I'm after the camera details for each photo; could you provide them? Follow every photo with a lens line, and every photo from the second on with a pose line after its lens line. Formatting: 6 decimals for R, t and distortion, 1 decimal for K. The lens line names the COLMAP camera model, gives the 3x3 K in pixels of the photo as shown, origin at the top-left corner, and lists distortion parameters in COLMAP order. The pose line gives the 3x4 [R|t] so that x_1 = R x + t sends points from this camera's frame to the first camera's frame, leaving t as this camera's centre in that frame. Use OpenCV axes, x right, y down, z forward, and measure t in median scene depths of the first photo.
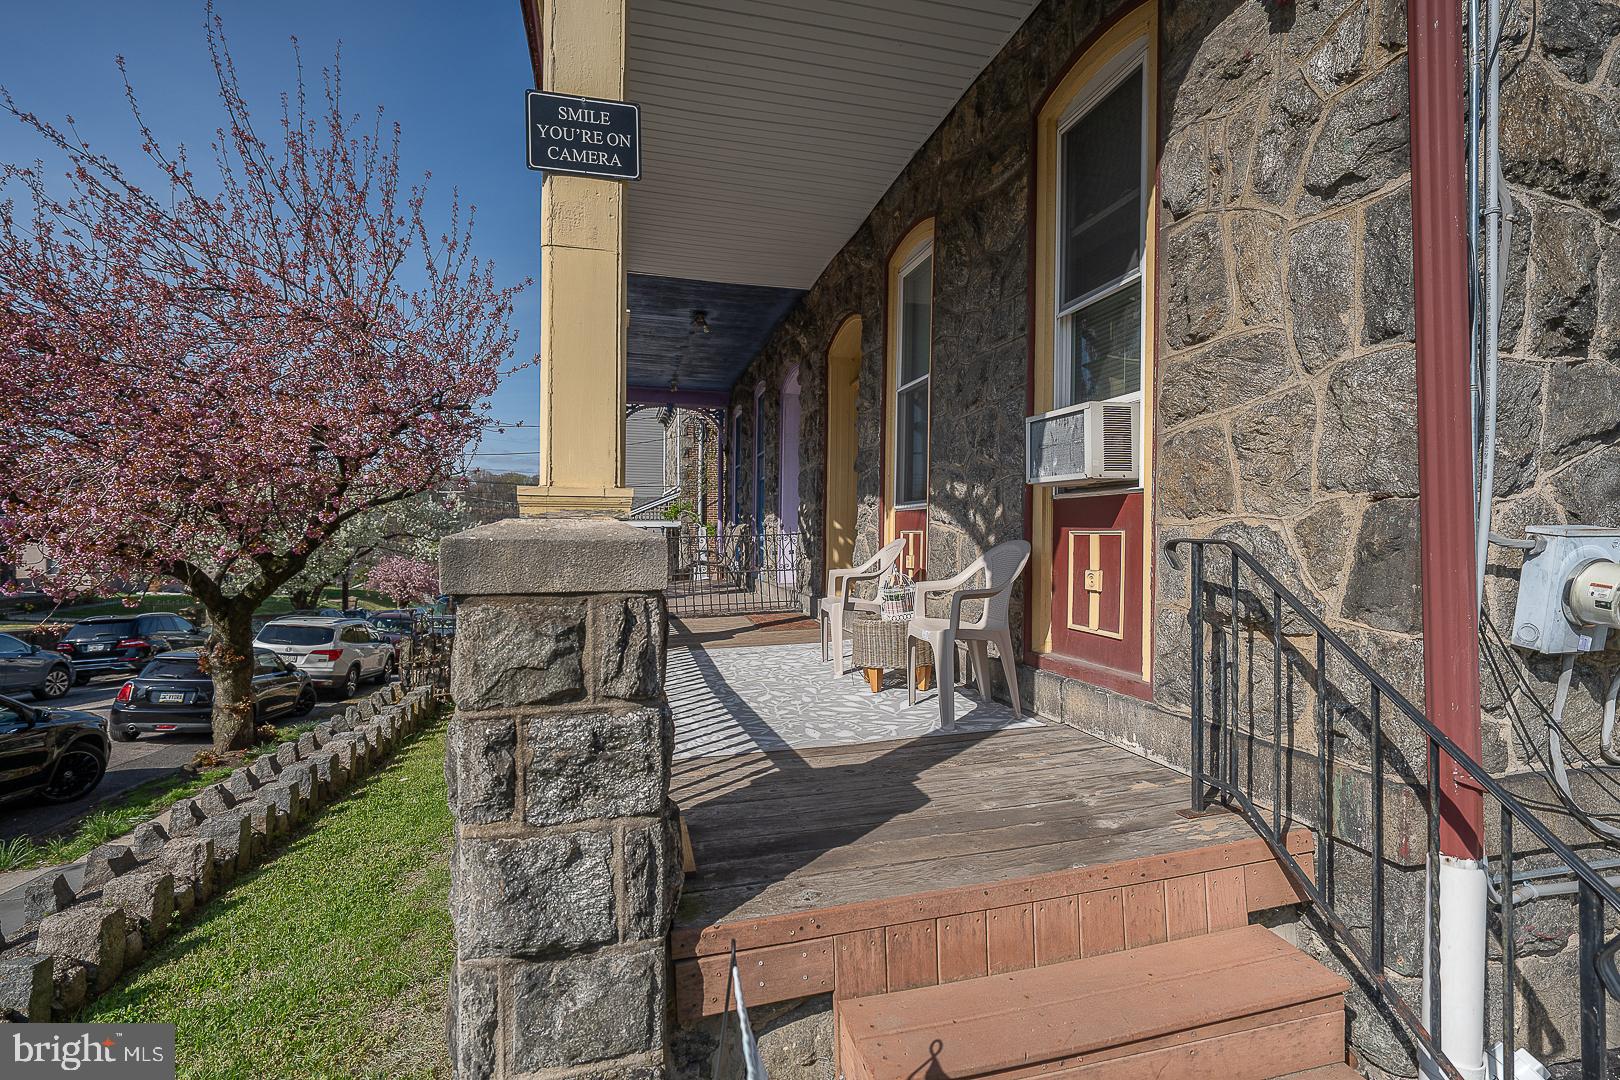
lens RADIAL K [[672.0, 0, 807.5], [0, 672.0, 532.4], [0, 0, 1]] dist [0.000026, -0.000003]
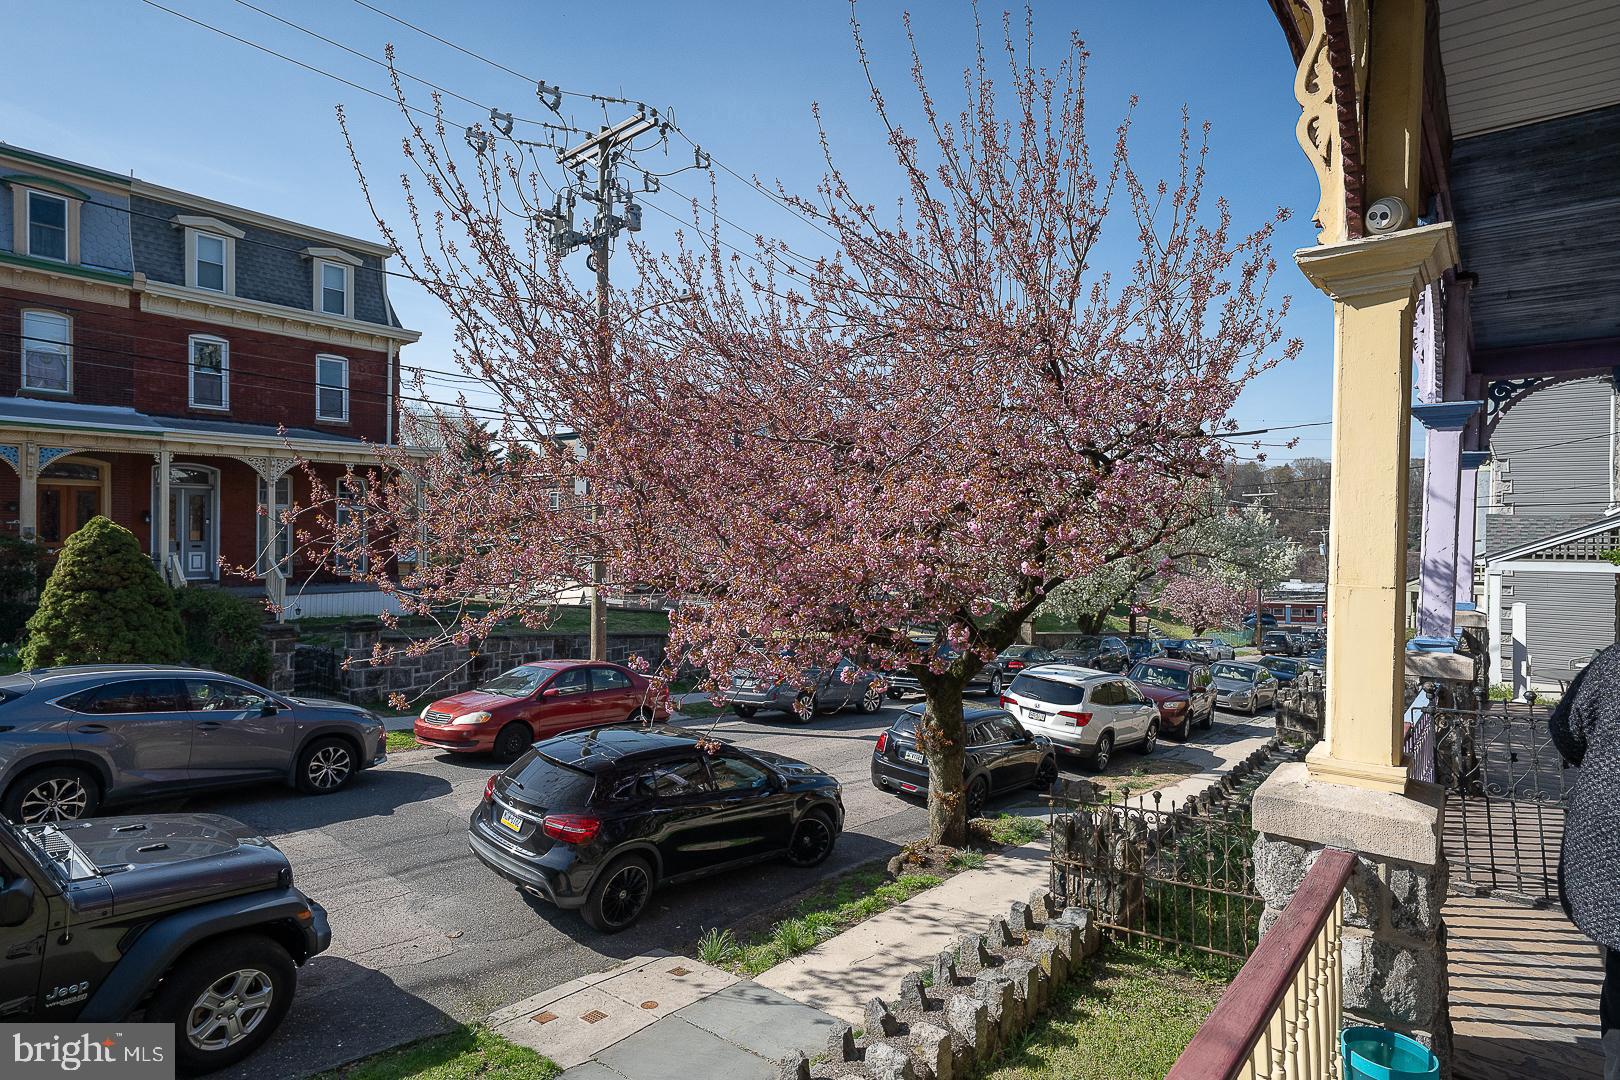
lens RADIAL K [[888.1, 0, 807.8], [0, 888.1, 532.9], [0, 0, 1]] dist [0.036595, 0.000144]
pose [[0.595108, -0.001757, -0.803644, -0.027531], [-0.028478, 0.999323, -0.023273, -0.050097], [0.803141, 0.036736, 0.594655, 0.155731]]
